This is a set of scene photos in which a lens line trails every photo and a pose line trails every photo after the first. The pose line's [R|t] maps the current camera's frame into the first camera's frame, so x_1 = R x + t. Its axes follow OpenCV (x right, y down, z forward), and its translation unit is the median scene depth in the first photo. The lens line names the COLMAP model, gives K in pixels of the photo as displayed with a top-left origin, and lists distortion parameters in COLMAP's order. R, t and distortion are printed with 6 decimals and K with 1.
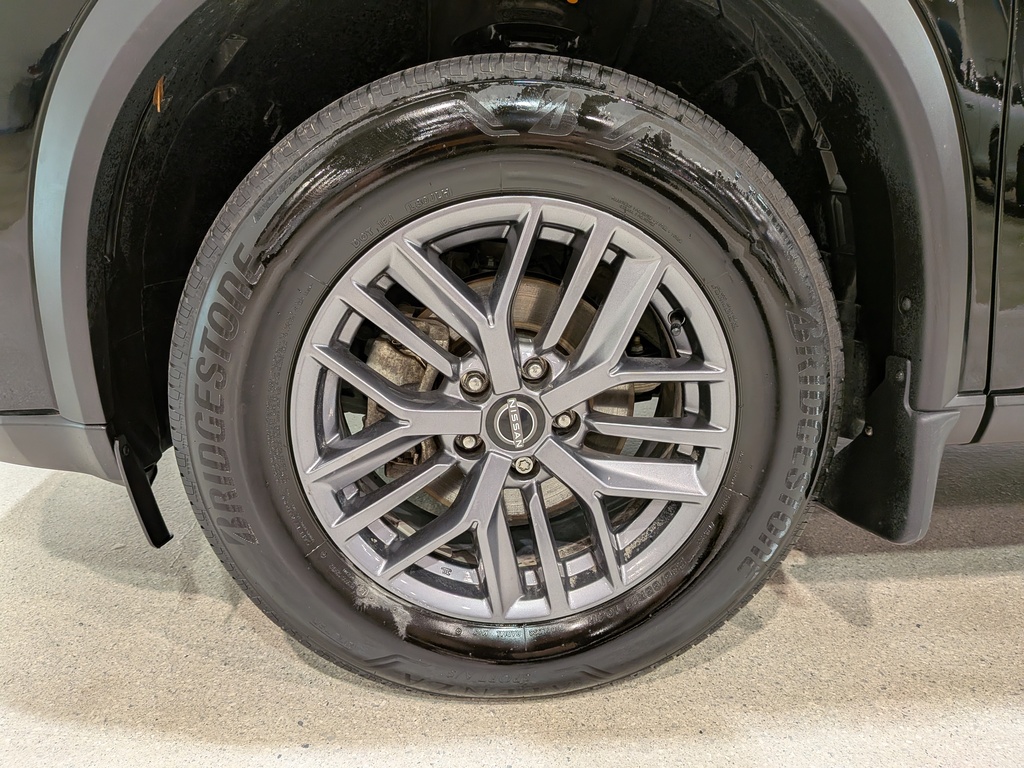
lens RADIAL K [[746.6, 0, 515.5], [0, 746.6, 386.9], [0, 0, 1]] dist [0.047872, -0.083848]
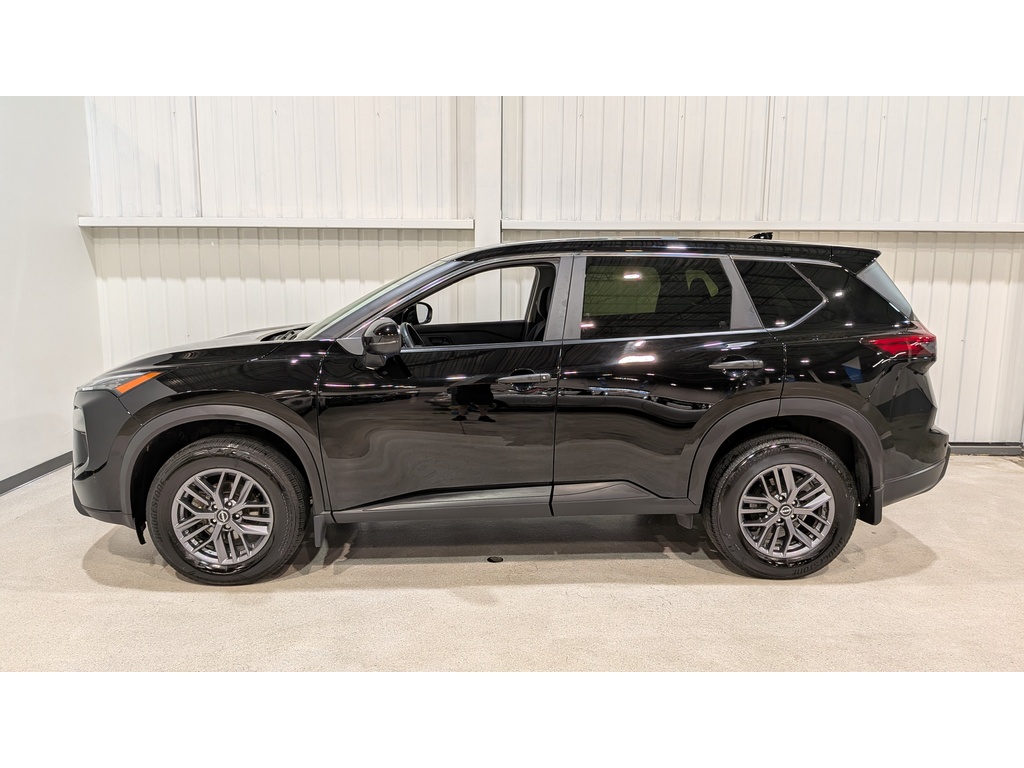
lens RADIAL K [[746.6, 0, 509.4], [0, 746.6, 382.5], [0, 0, 1]] dist [0.047872, -0.083848]
pose [[0.999080, 0.013503, -0.040696, 1.823567], [-0.017907, 0.993783, -0.109886, -0.274035], [0.038959, 0.110514, 0.993111, -3.356882]]
